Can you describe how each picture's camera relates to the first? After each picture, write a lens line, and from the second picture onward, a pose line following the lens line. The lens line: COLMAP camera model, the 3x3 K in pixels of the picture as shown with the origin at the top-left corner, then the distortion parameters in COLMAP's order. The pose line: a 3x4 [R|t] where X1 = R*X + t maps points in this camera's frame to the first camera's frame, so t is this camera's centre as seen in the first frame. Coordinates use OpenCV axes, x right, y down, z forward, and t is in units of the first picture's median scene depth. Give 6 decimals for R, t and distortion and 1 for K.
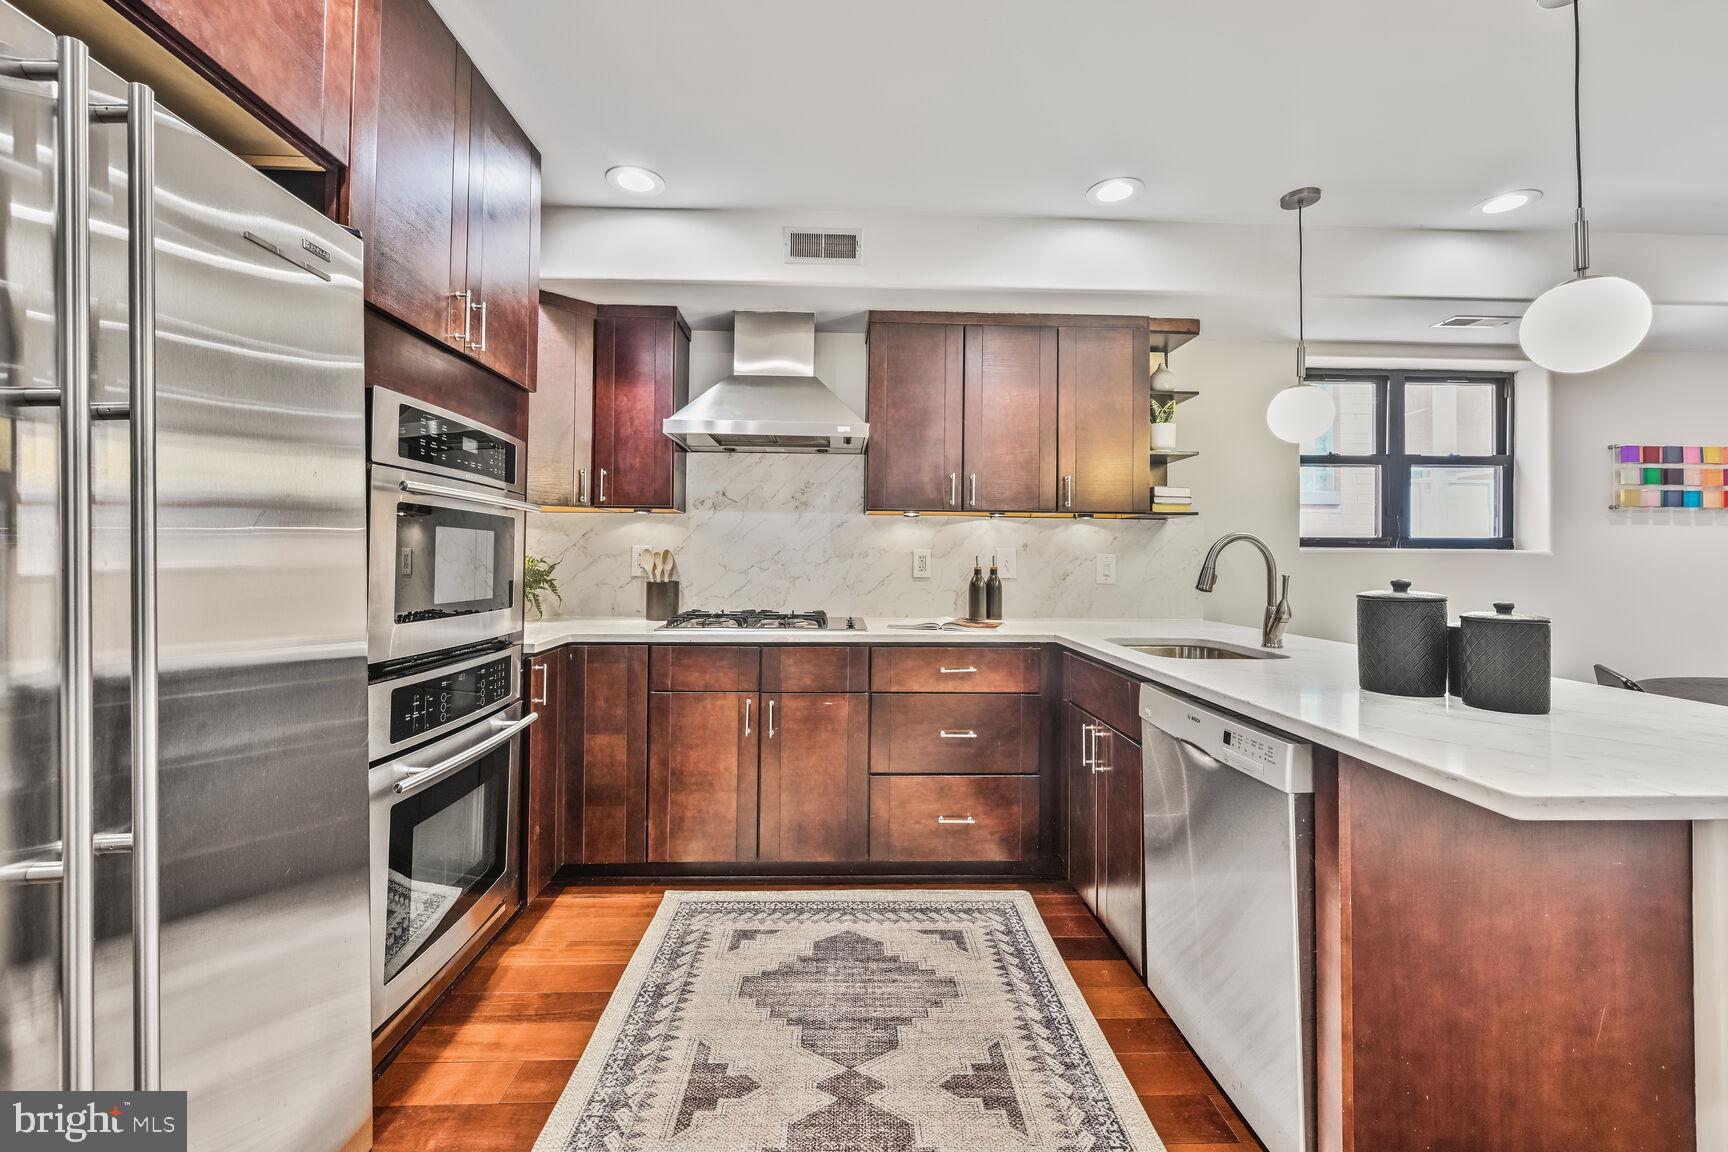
lens RADIAL K [[700.0, 0, 863.4], [0, 700.0, 537.8], [0, 0, 1]] dist [0.001626, 0.000143]
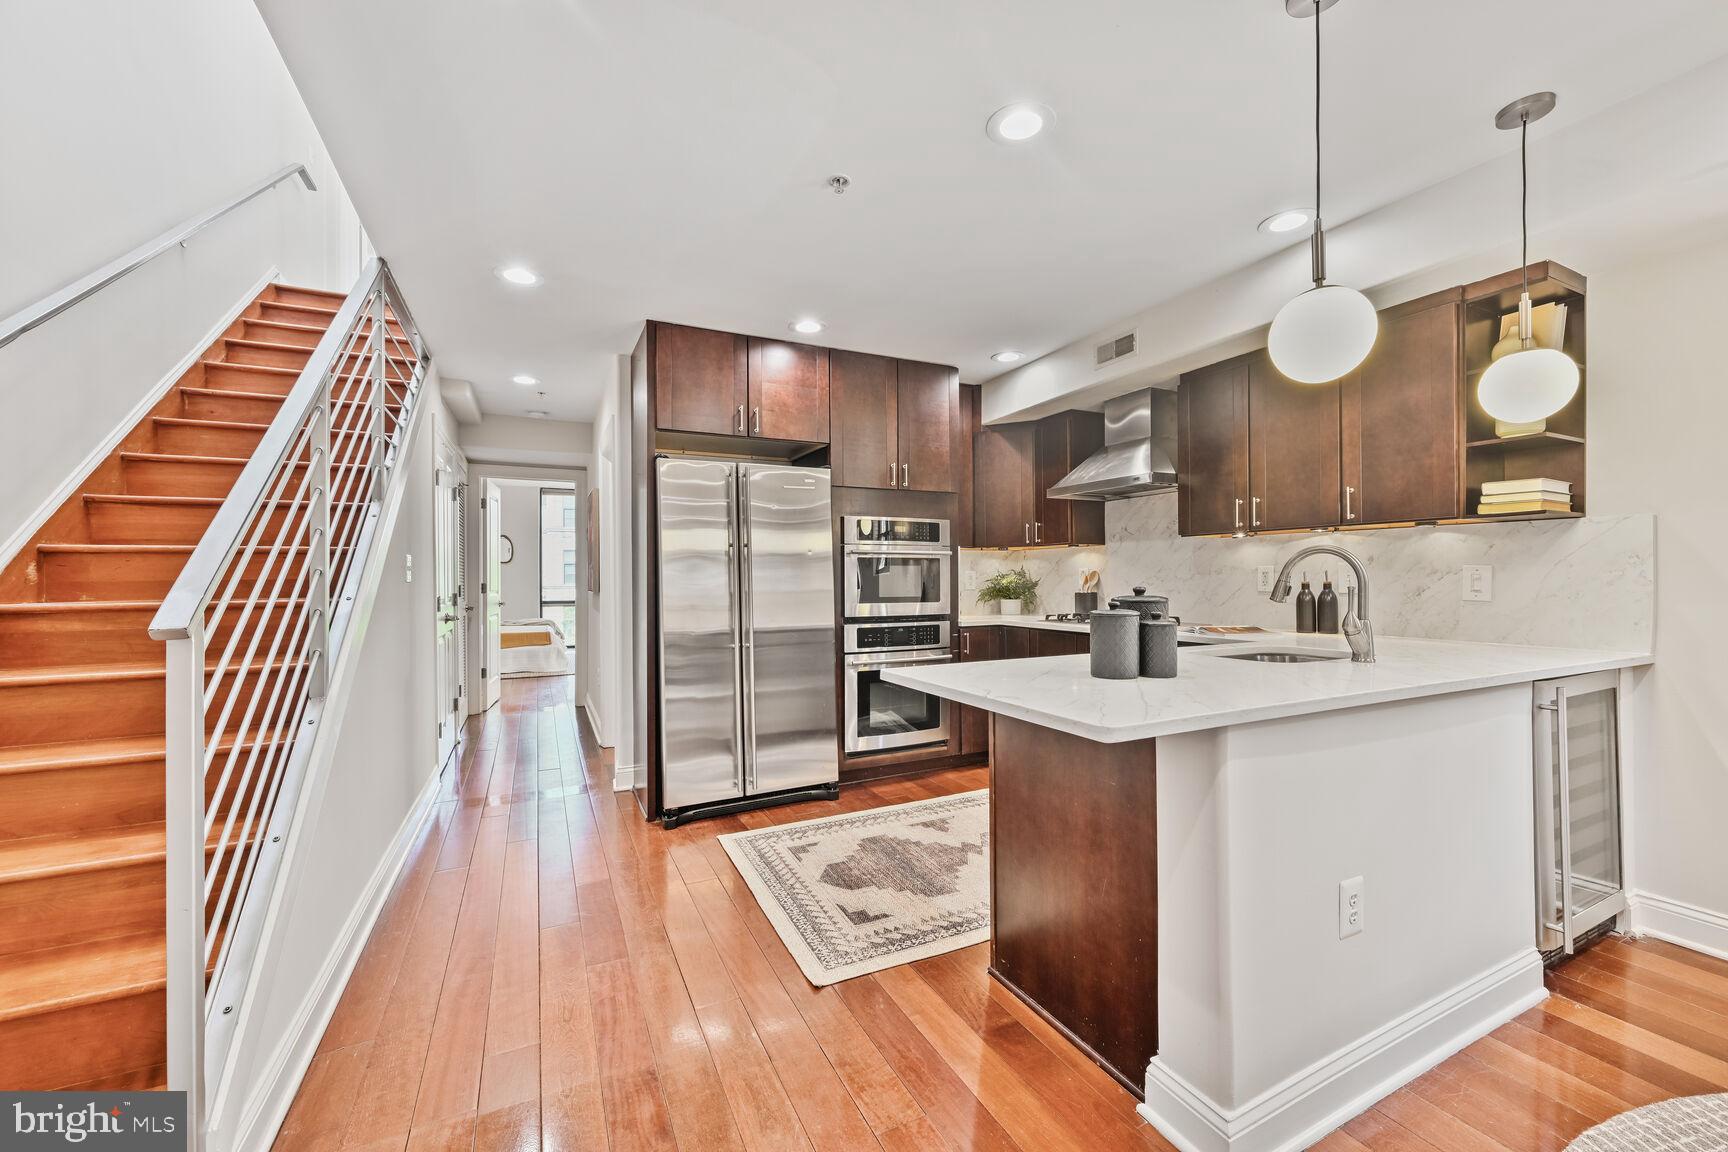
lens RADIAL K [[666.4, 0, 864.0], [0, 666.4, 576.0], [0, 0, 1]] dist [0.000021, 0.000009]
pose [[0.409673, -0.013135, -0.912138, 1.006758], [0.036247, 0.999341, 0.001889, 0.009791], [0.911512, -0.033836, 0.409879, -0.002582]]
